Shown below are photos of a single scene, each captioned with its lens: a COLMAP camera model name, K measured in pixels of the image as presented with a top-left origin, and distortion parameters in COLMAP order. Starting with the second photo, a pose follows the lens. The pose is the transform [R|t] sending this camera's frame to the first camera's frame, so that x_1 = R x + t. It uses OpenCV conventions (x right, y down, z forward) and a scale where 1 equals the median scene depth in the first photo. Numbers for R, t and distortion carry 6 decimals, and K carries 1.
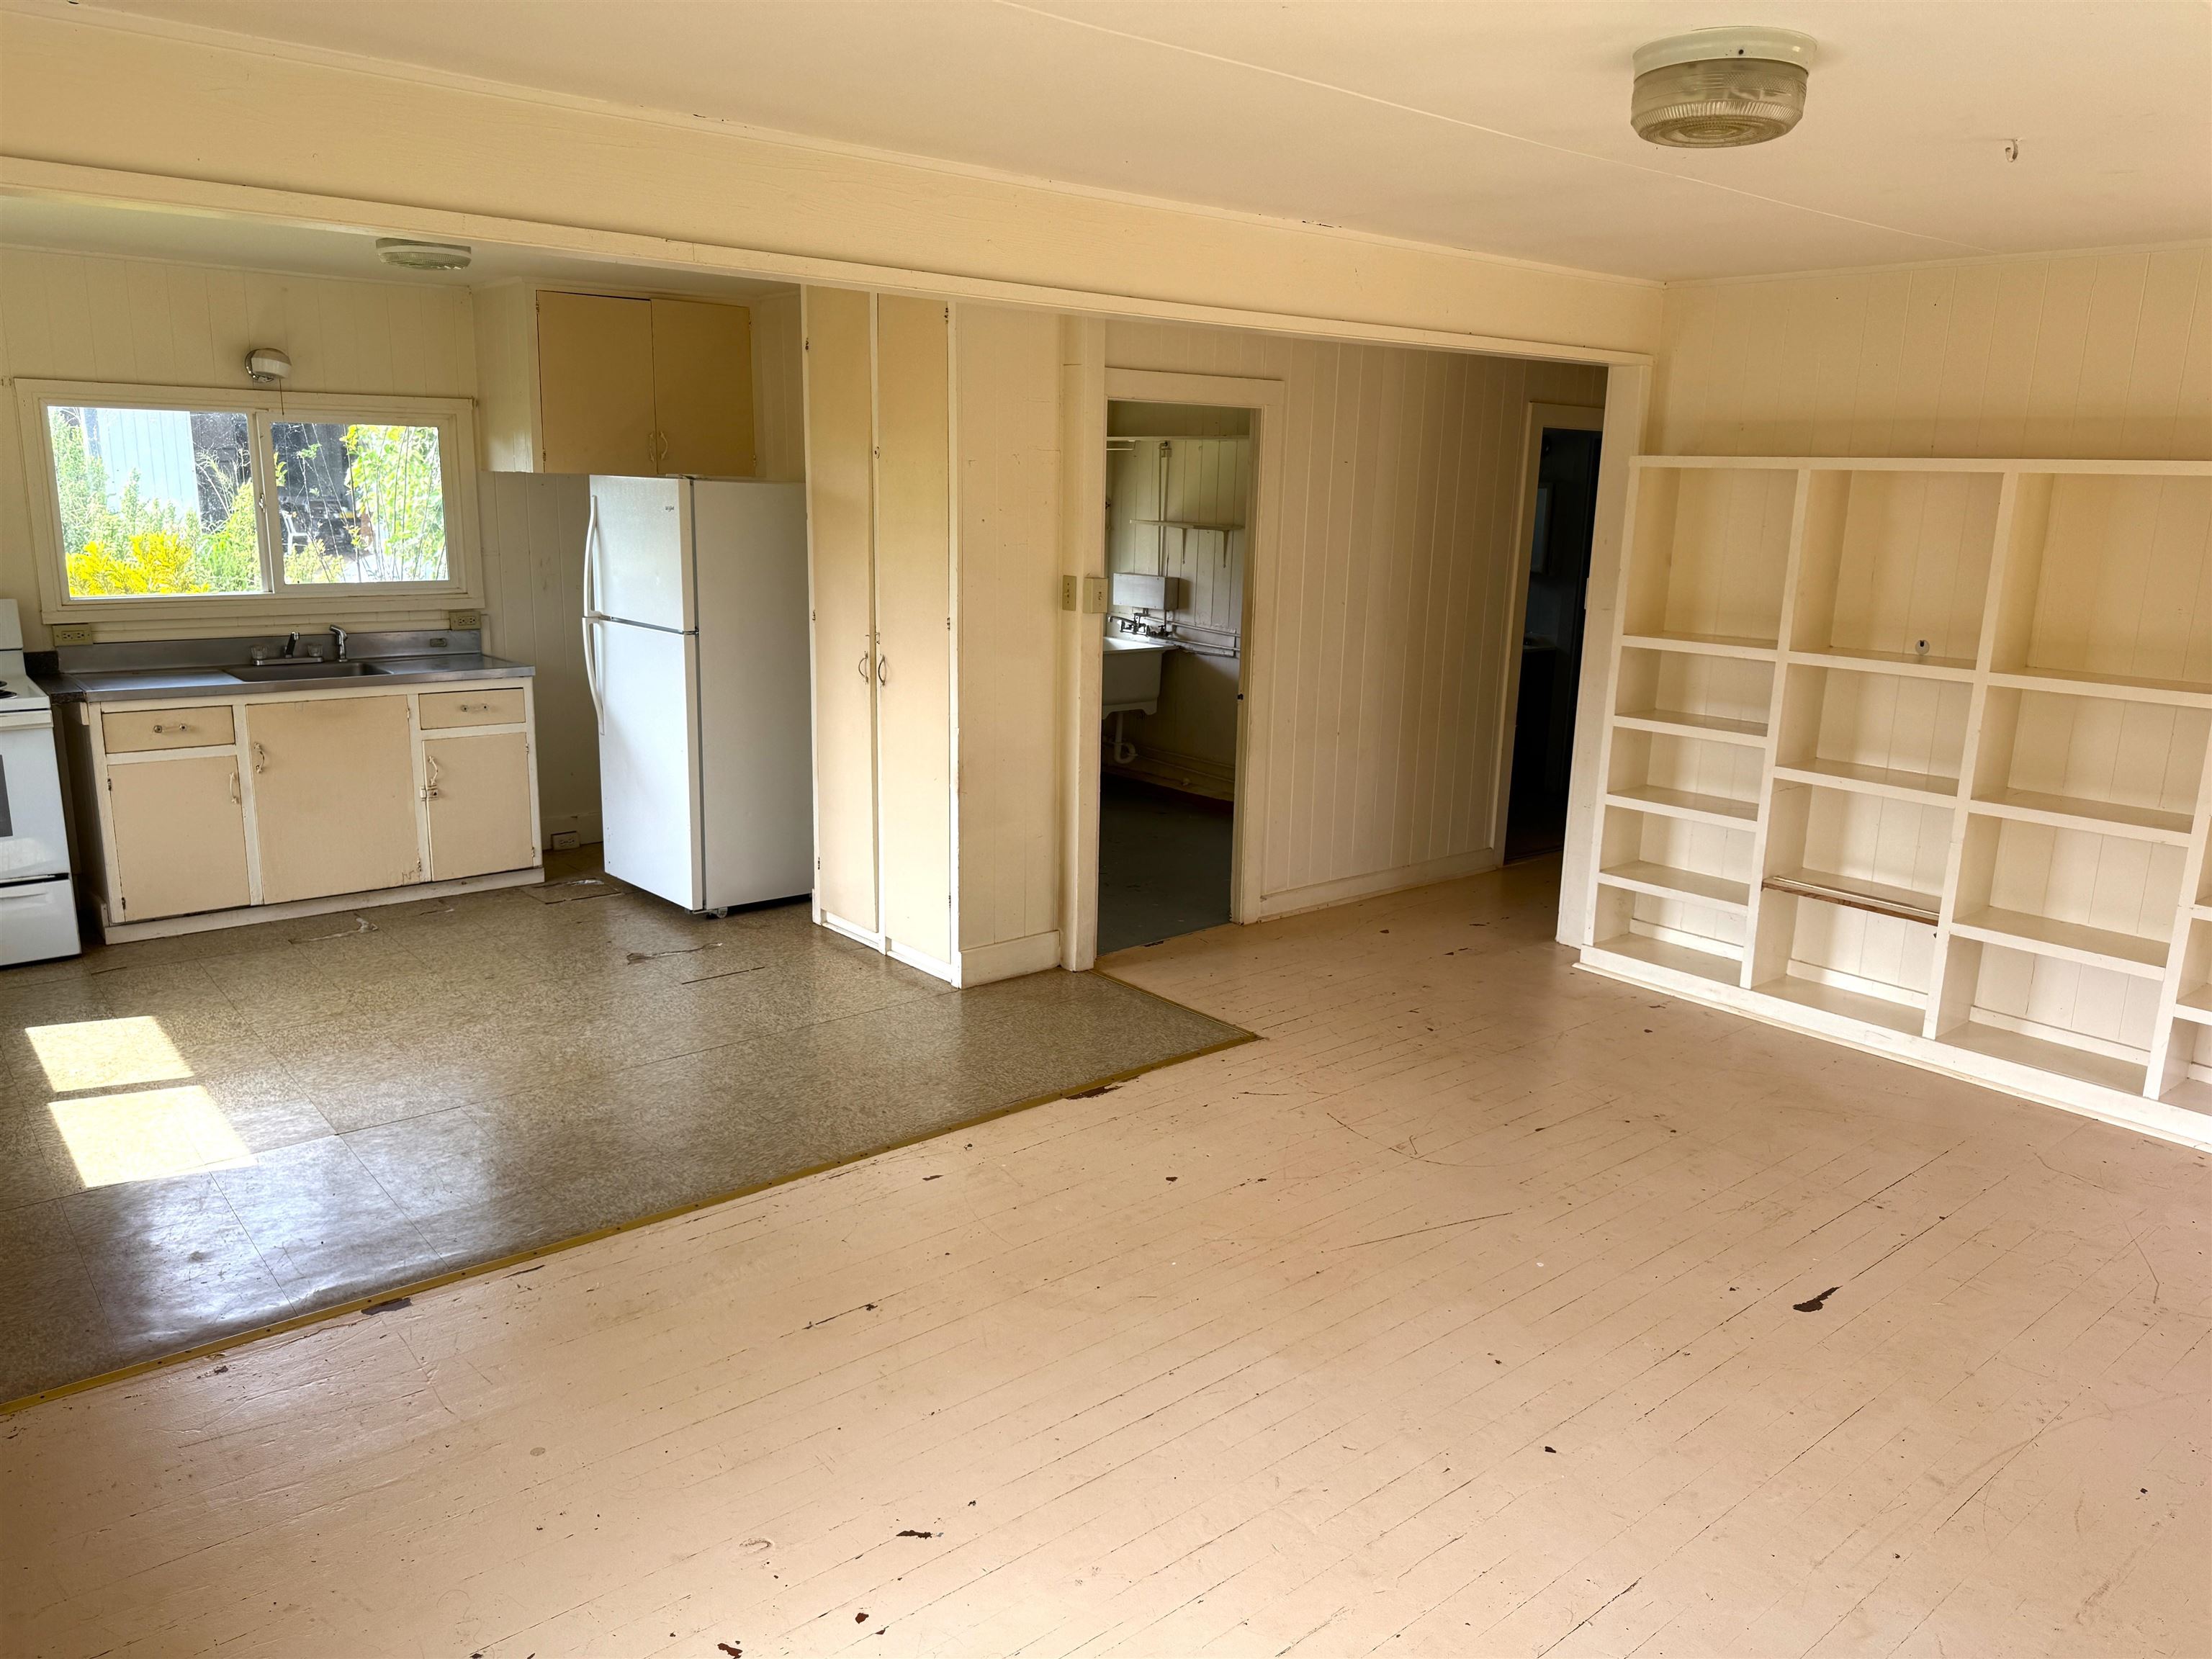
lens RADIAL K [[1577.6, 0, 1182.2], [0, 1577.6, 827.7], [0, 0, 1]] dist [-0.003054, -0.022983]
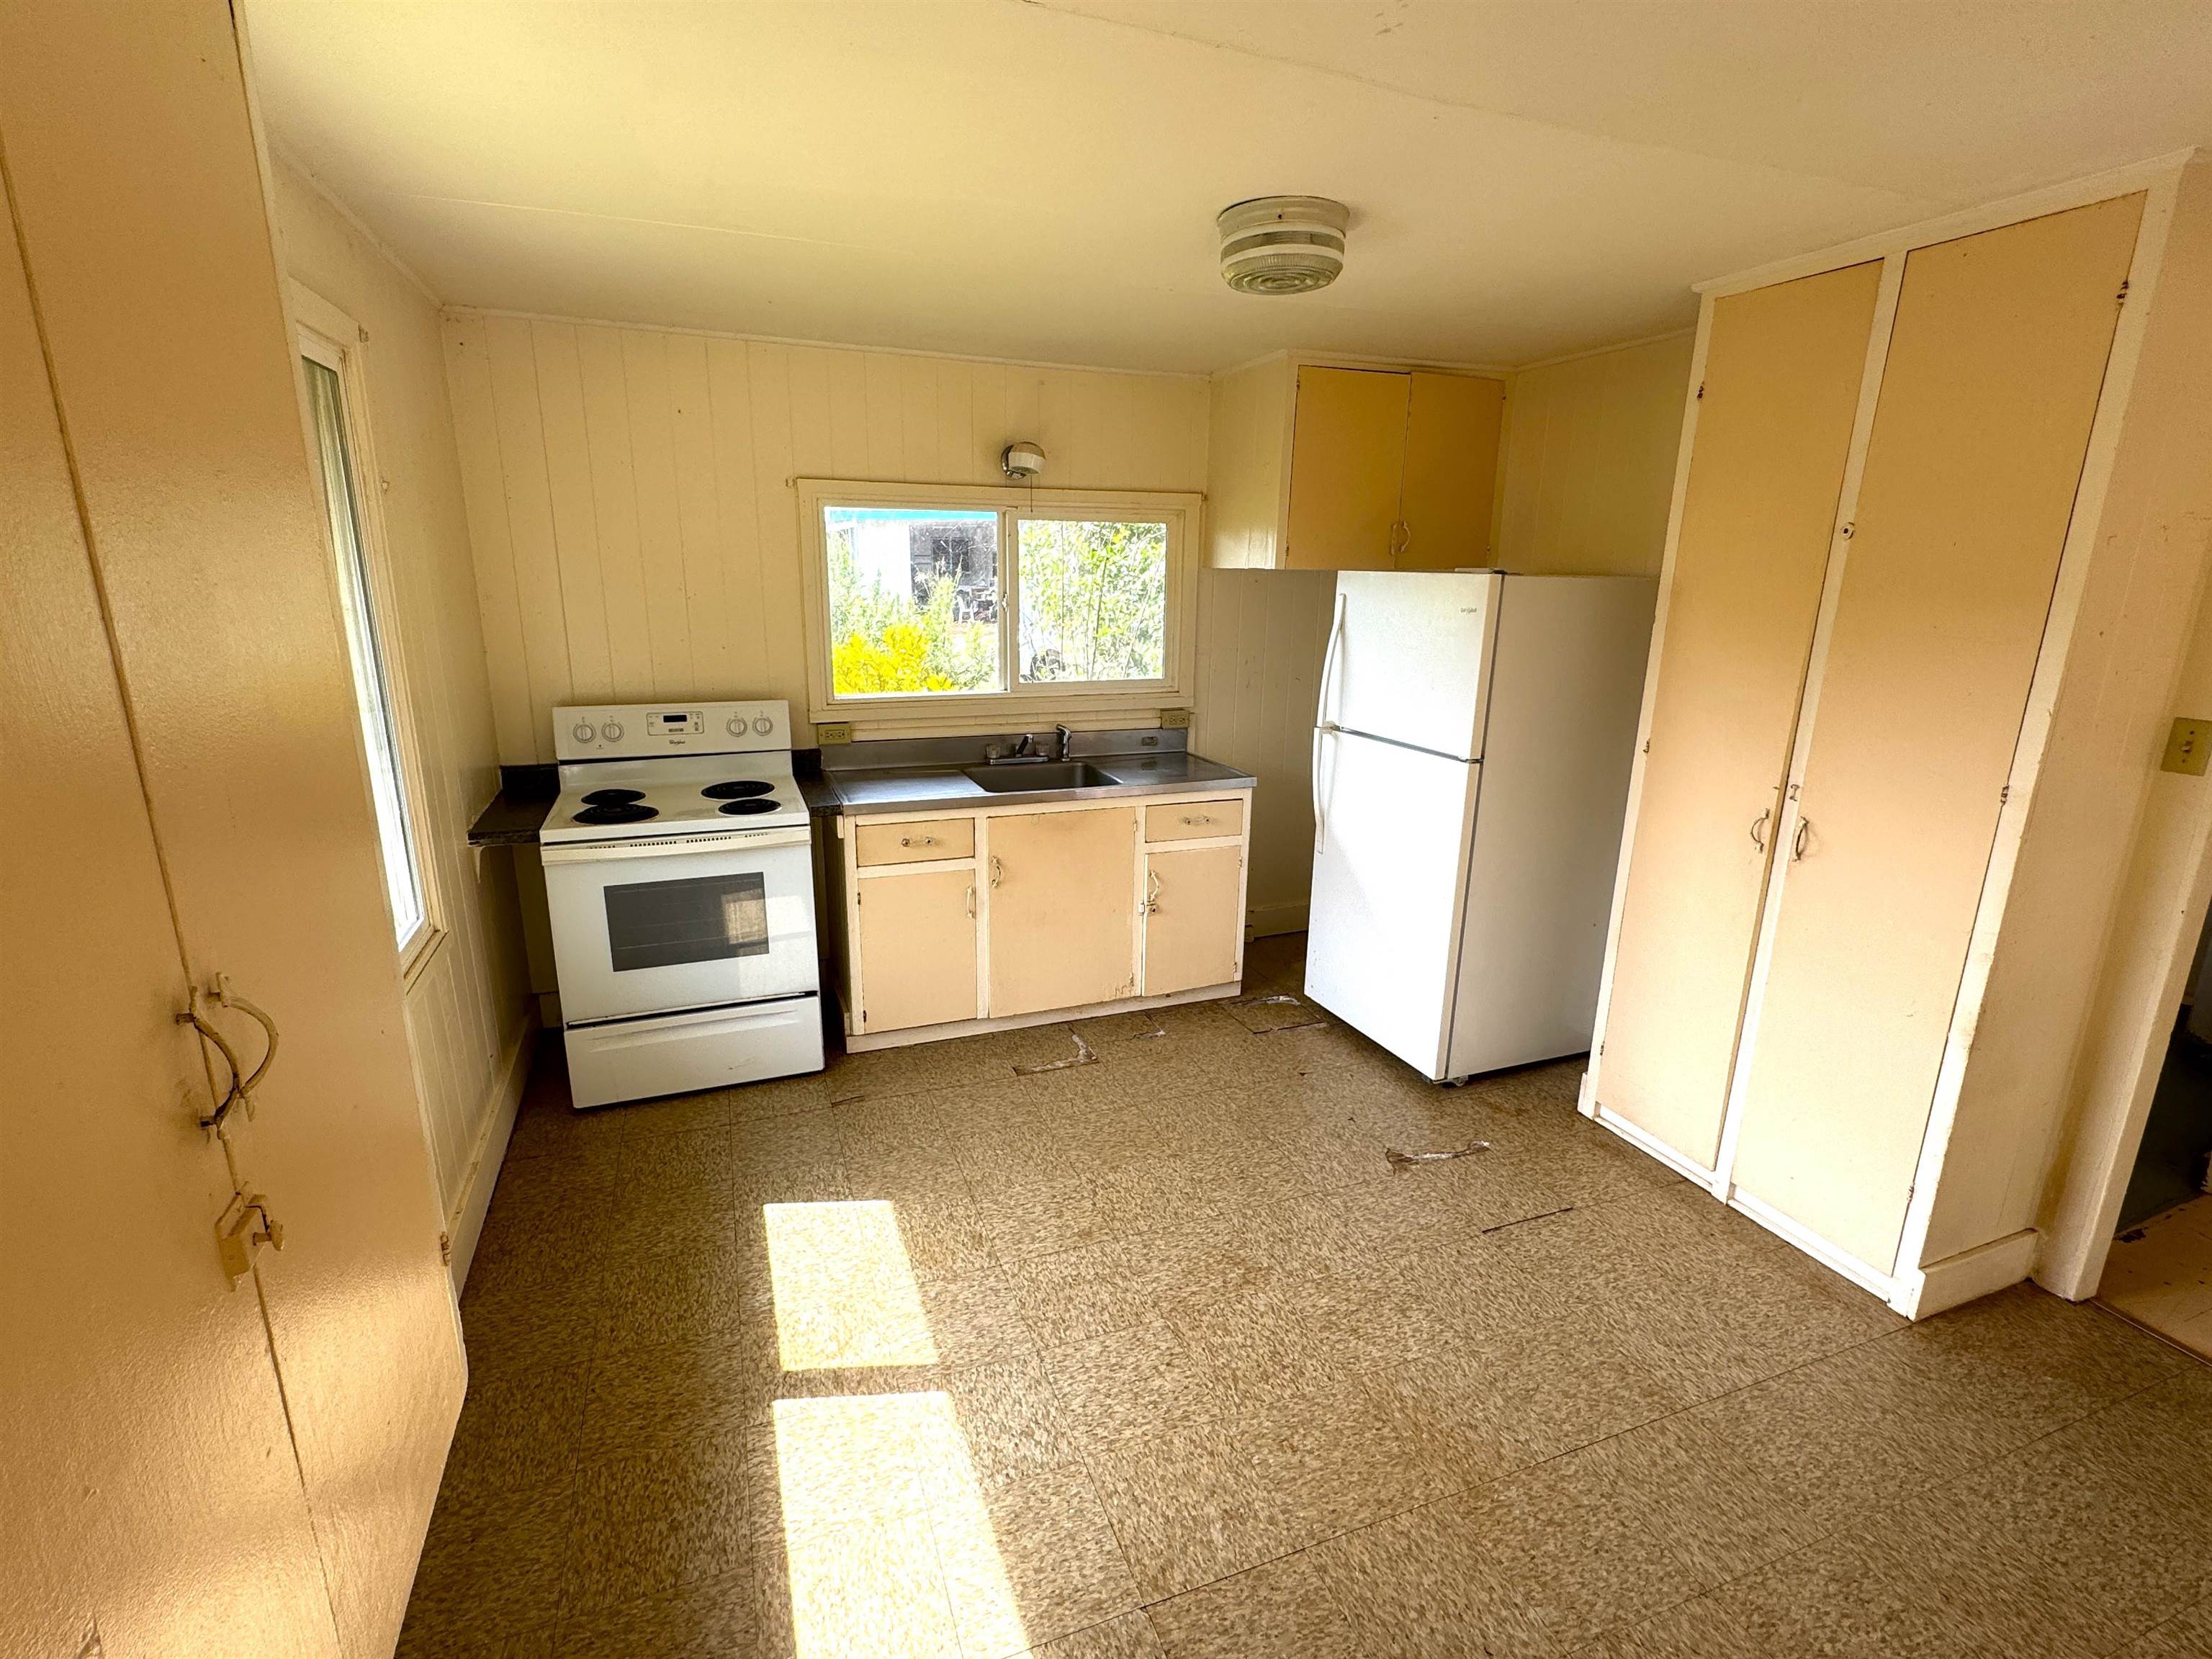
lens RADIAL K [[1044.7, 0, 1106.0], [0, 1044.7, 829.5], [0, 0, 1]] dist [-0.040733, 0.000290]
pose [[0.933909, 0.072007, -0.350185, -0.301067], [-0.063806, 0.997351, 0.034915, -0.095381], [0.351772, -0.010264, 0.936029, 0.425571]]
